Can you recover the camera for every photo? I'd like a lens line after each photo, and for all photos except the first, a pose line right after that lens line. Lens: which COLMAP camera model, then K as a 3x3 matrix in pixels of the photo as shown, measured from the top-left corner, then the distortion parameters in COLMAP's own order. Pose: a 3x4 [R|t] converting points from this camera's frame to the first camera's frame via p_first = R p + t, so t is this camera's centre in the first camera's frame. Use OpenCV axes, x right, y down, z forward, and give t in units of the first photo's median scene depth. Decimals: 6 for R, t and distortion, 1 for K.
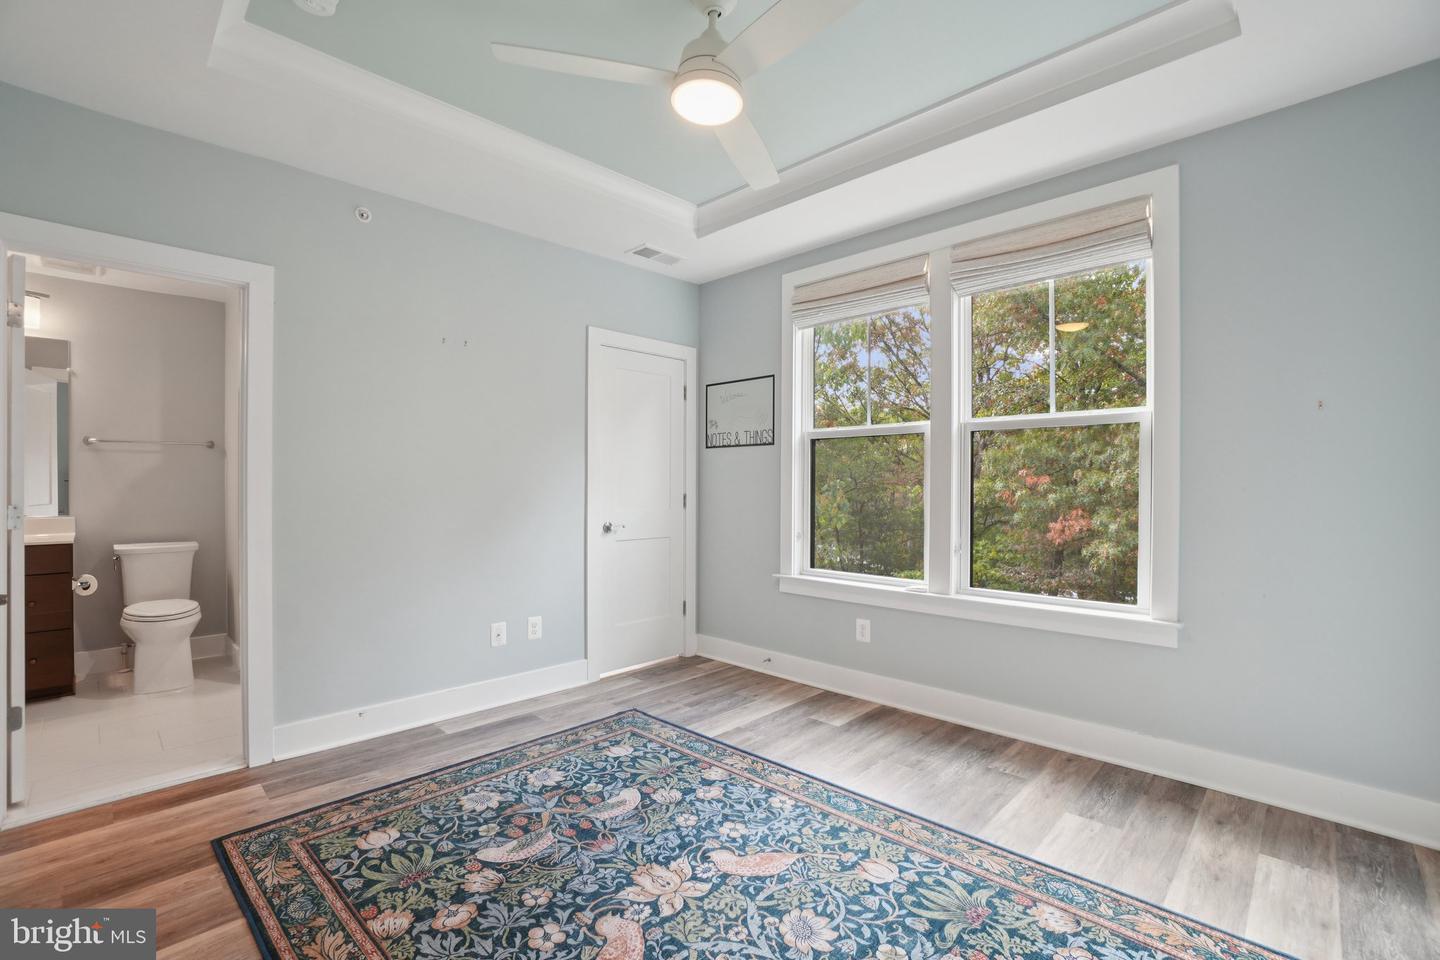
lens RADIAL K [[626.5, 0, 723.6], [0, 626.5, 460.9], [0, 0, 1]] dist [-0.048373, 0.011090]
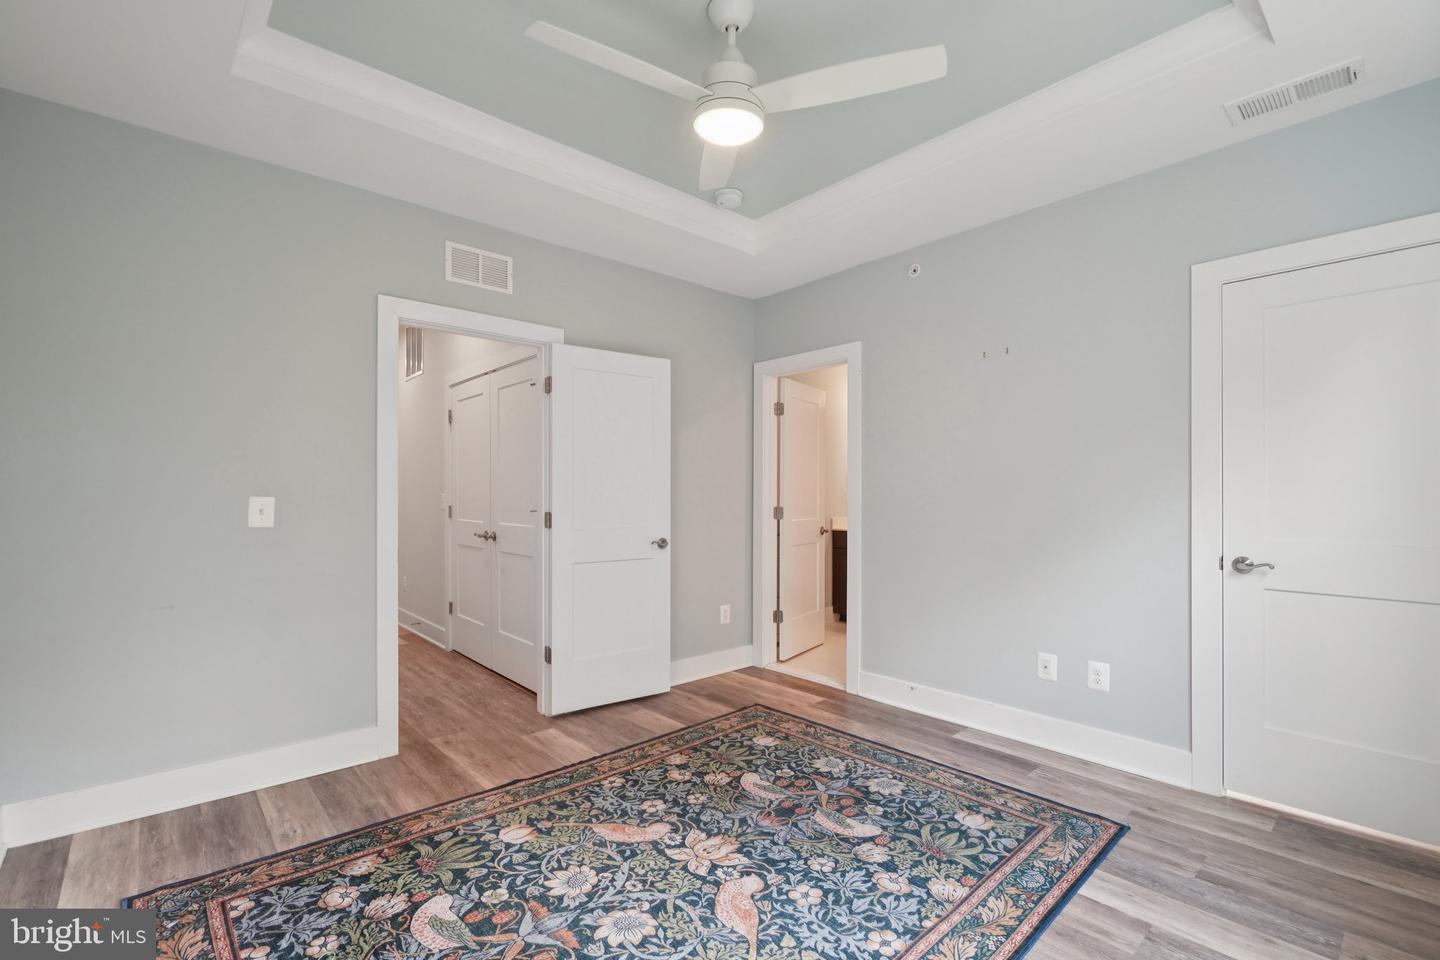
lens RADIAL K [[647.0, 0, 709.1], [0, 647.0, 478.5], [0, 0, 1]] dist [-0.050736, 0.019970]
pose [[-0.066835, -0.024965, -0.997452, 0.796254], [0.024352, 0.999348, -0.026644, 0.034850], [0.997467, -0.026071, -0.066183, 0.814610]]
